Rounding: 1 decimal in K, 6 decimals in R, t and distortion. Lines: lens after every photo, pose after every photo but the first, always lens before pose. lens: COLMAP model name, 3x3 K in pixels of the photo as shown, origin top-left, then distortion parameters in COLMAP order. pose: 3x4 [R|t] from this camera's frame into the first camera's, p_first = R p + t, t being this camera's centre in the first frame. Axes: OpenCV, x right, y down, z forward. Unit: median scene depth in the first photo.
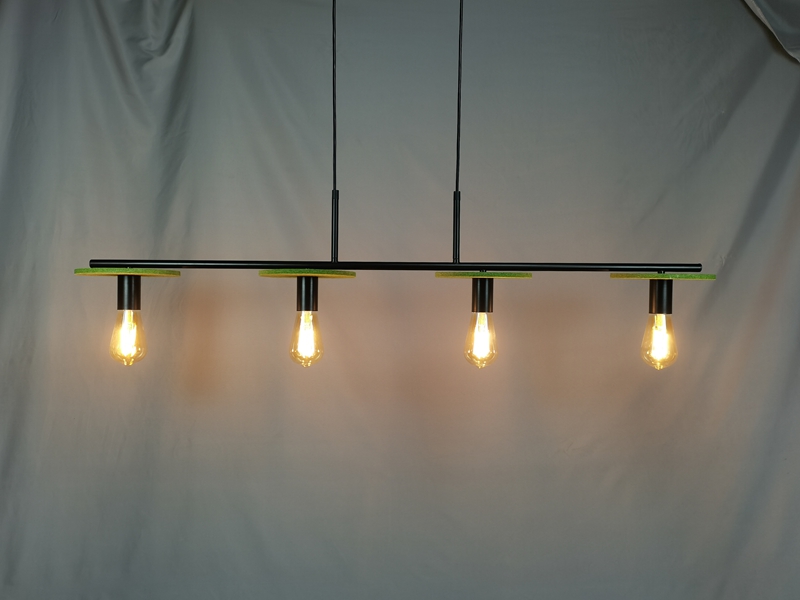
lens RADIAL K [[637.7, 0, 399.8], [0, 637.7, 297.8], [0, 0, 1]] dist [0.046399, -0.029890]
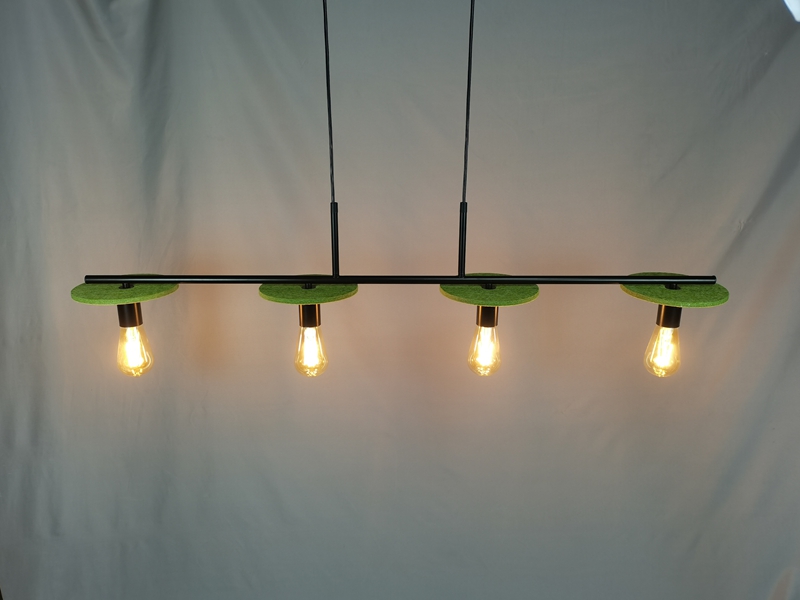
lens RADIAL K [[637.7, 0, 398.9], [0, 637.7, 294.6], [0, 0, 1]] dist [0.046399, -0.029890]
pose [[0.999914, -0.006144, -0.011544, 0.003699], [0.009165, 0.958951, 0.283425, -0.243757], [0.009328, -0.283507, 0.958925, 0.050520]]
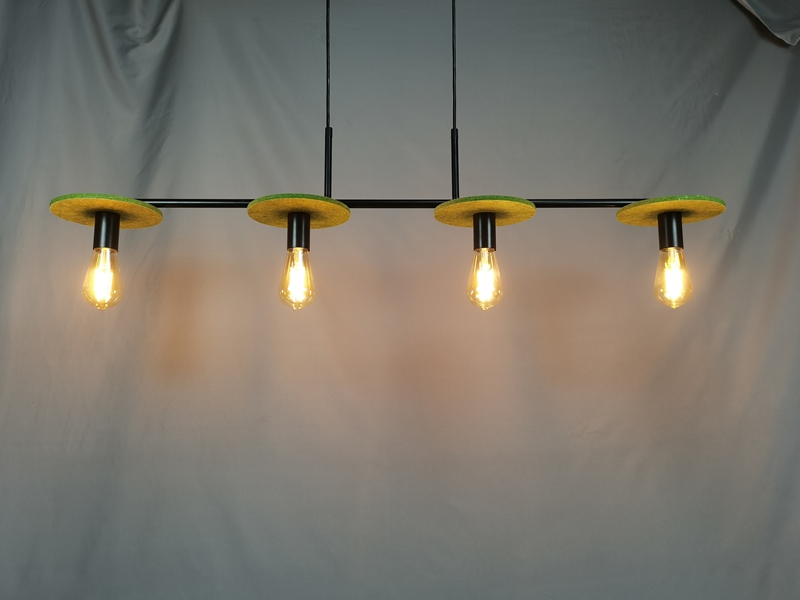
lens RADIAL K [[691.4, 0, 399.9], [0, 691.4, 300.2], [0, 0, 1]] dist [0.053206, -0.040526]
pose [[0.999586, -0.011652, 0.026324, -0.019134], [0.015989, 0.985125, -0.171092, 0.215560], [-0.023939, 0.171442, 0.984903, 0.007221]]
